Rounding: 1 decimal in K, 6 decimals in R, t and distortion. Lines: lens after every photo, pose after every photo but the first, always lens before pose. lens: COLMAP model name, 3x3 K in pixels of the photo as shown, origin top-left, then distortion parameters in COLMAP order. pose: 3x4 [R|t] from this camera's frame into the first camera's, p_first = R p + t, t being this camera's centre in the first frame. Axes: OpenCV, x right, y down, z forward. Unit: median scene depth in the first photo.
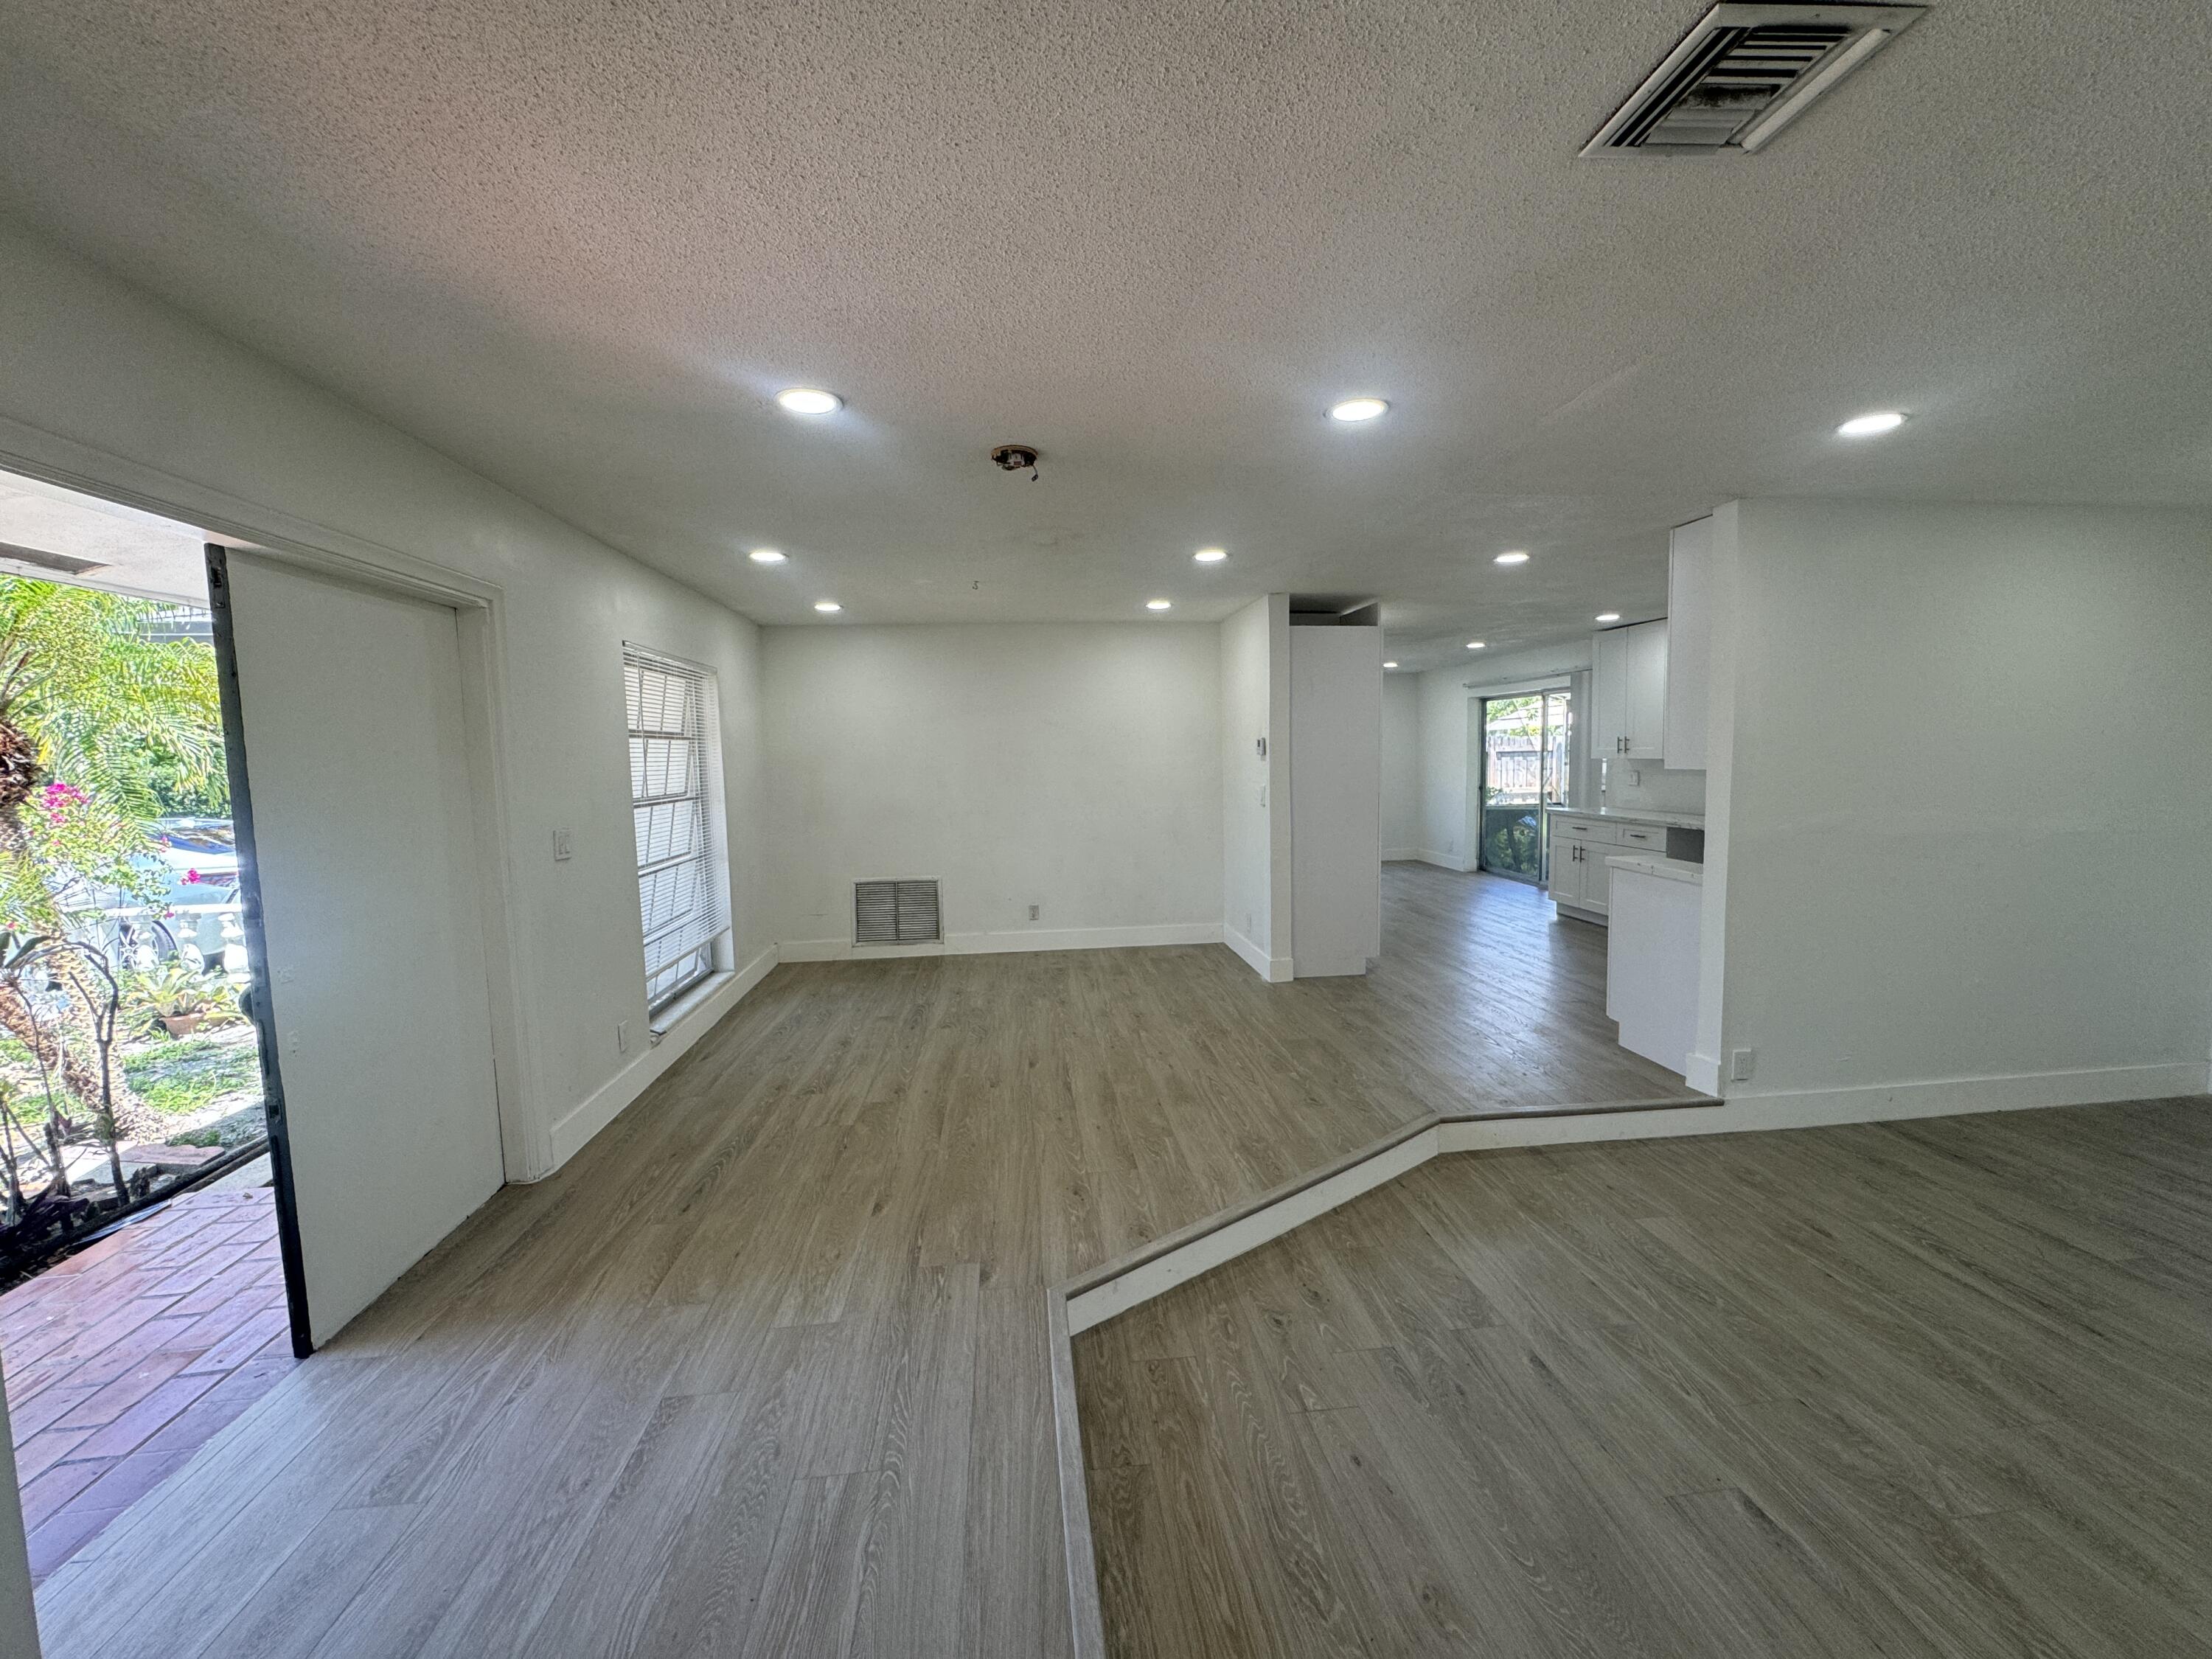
lens RADIAL K [[876.9, 0, 1105.4], [0, 876.9, 828.0], [0, 0, 1]] dist [0.002437, -0.000392]
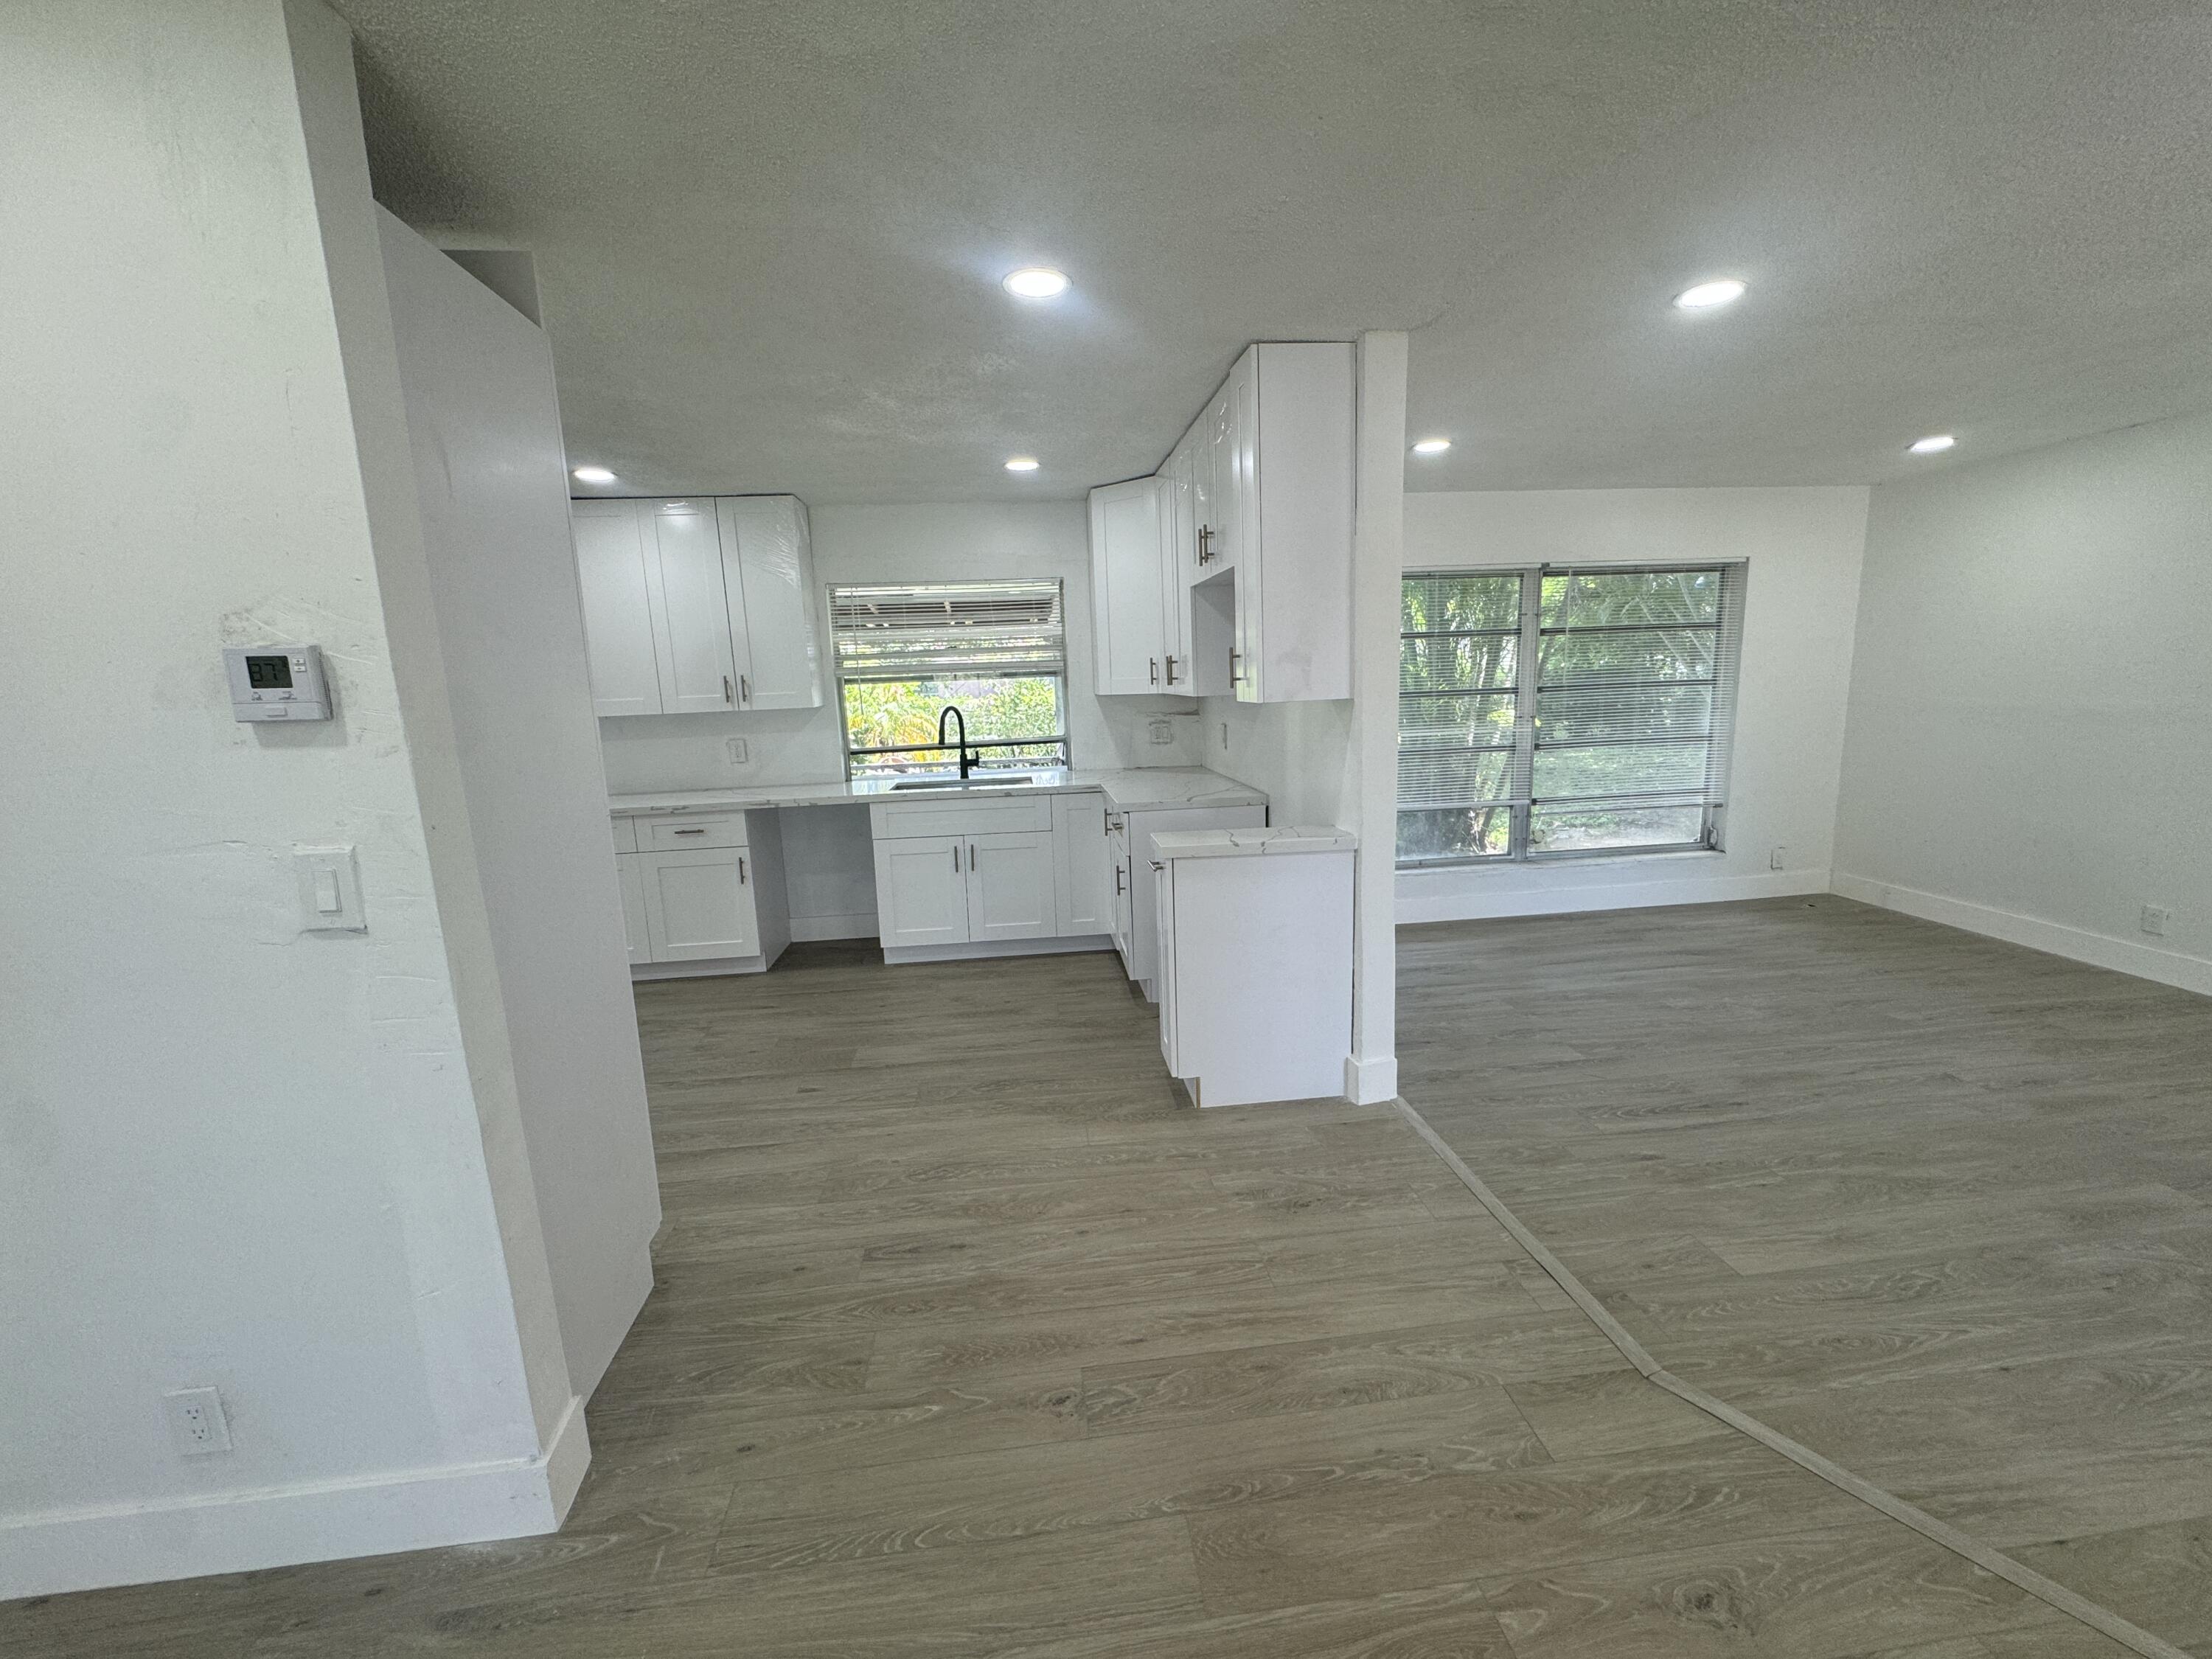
lens RADIAL K [[876.9, 0, 1107.1], [0, 876.9, 834.9], [0, 0, 1]] dist [0.002437, -0.000392]
pose [[-0.001333, -0.156590, 0.987663, -0.098367], [0.120735, 0.980413, 0.155604, -0.121835], [-0.992684, 0.119453, 0.017599, 1.558098]]
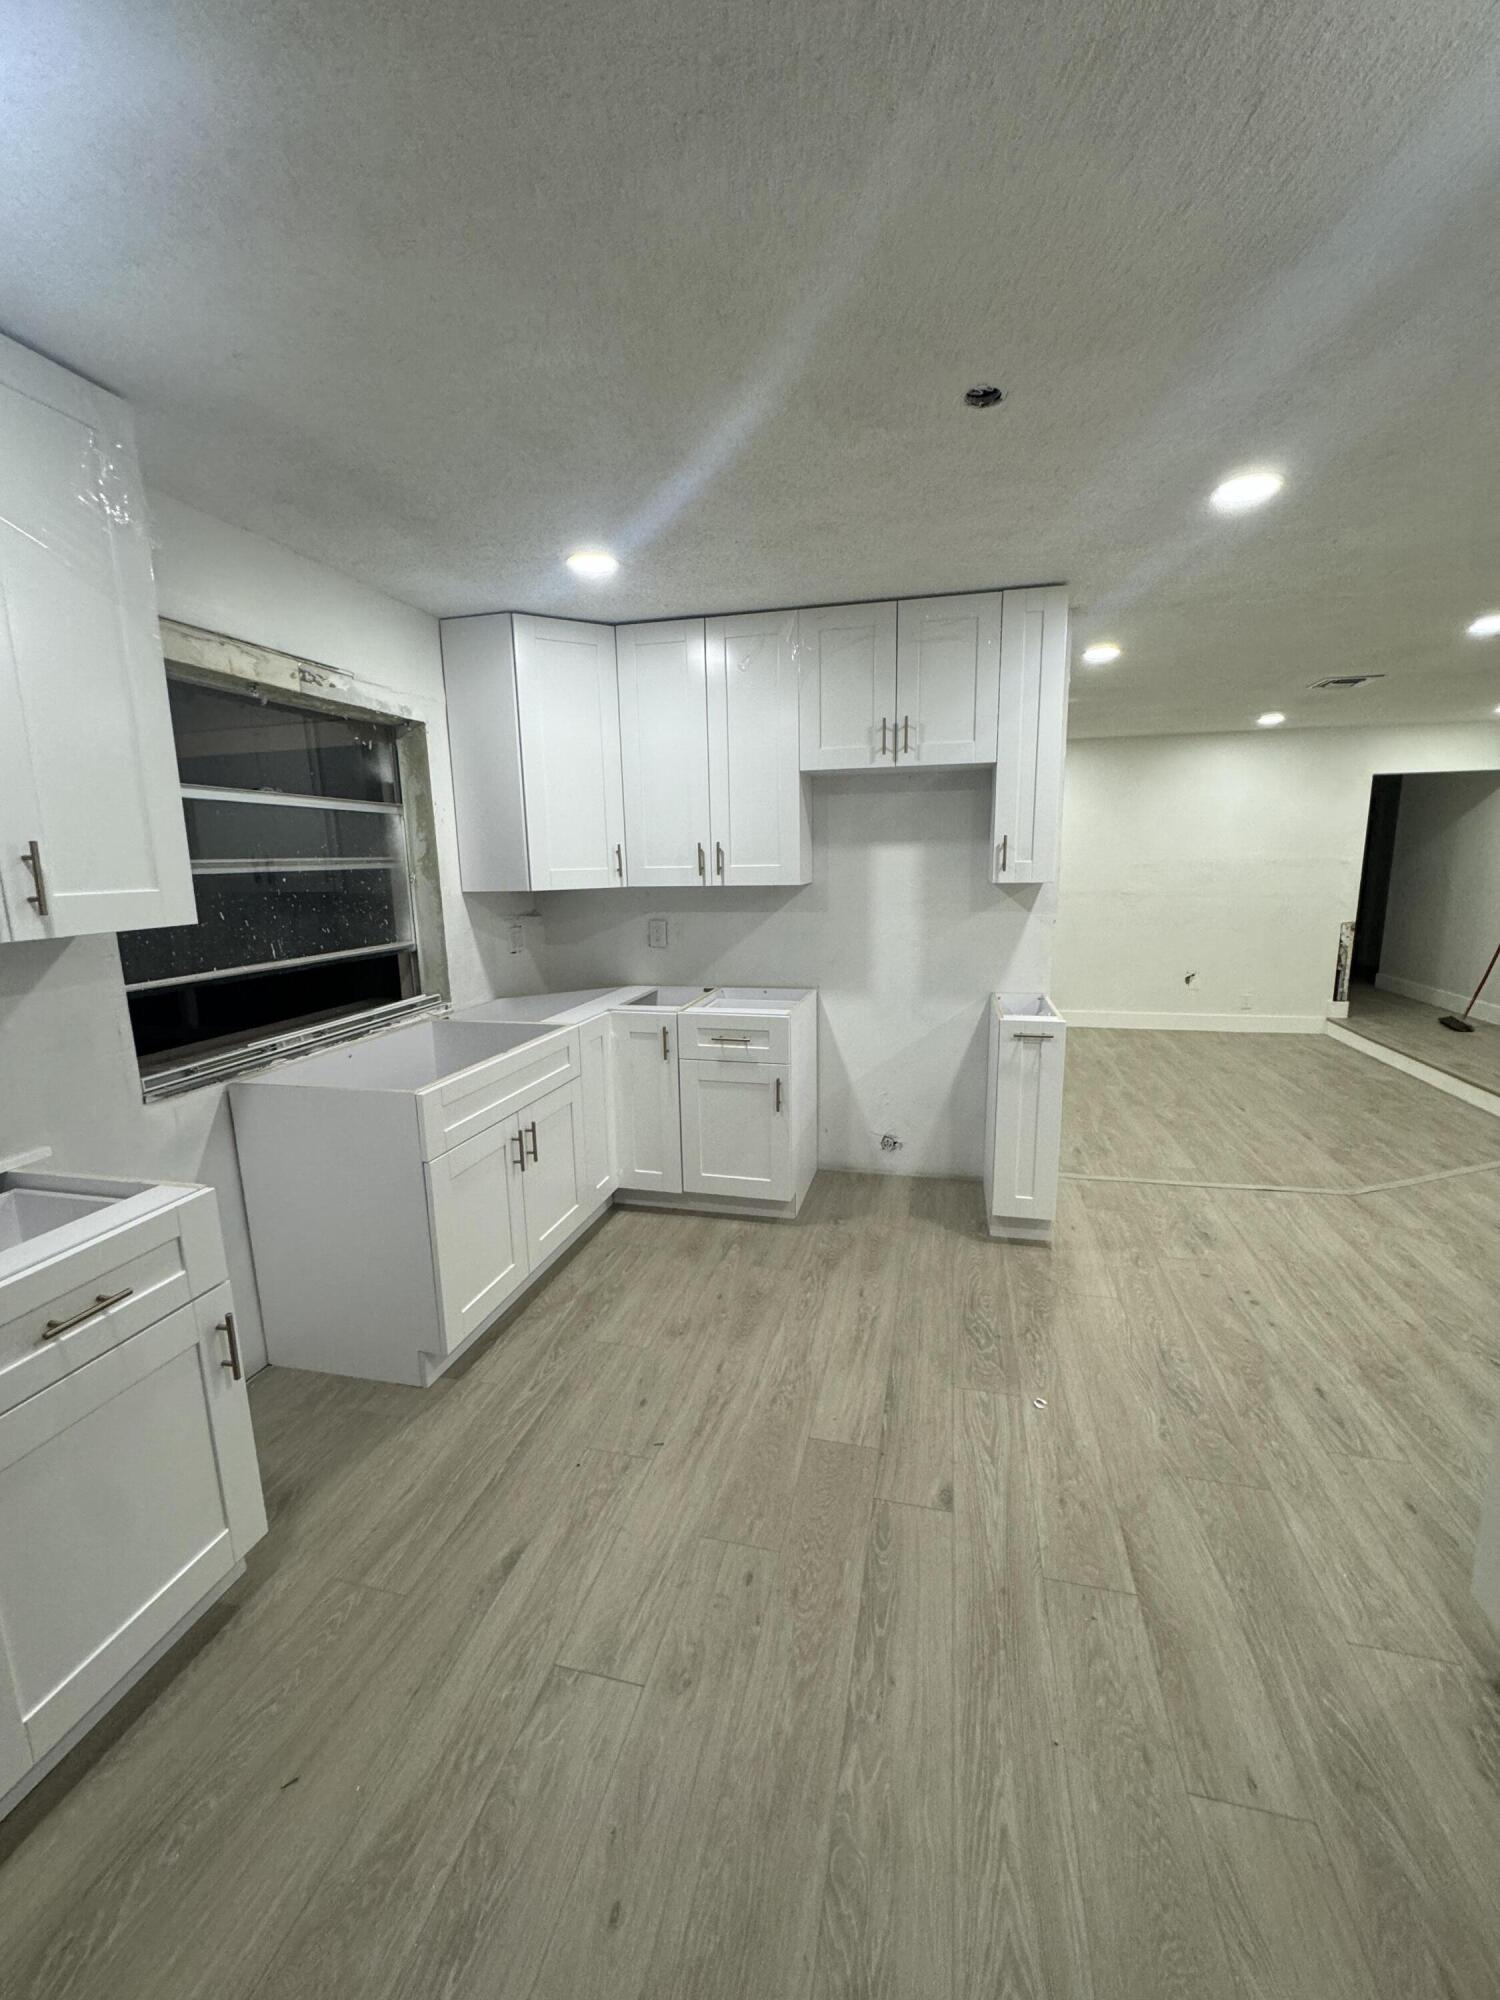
lens RADIAL K [[792.9, 0, 760.0], [0, 792.9, 995.0], [0, 0, 1]] dist [0.002437, -0.000392]
pose [[-0.940983, -0.024849, 0.337540, 0.896262], [0.062541, 0.967360, 0.245566, -0.240977], [-0.332625, 0.252183, -0.908716, 2.535814]]
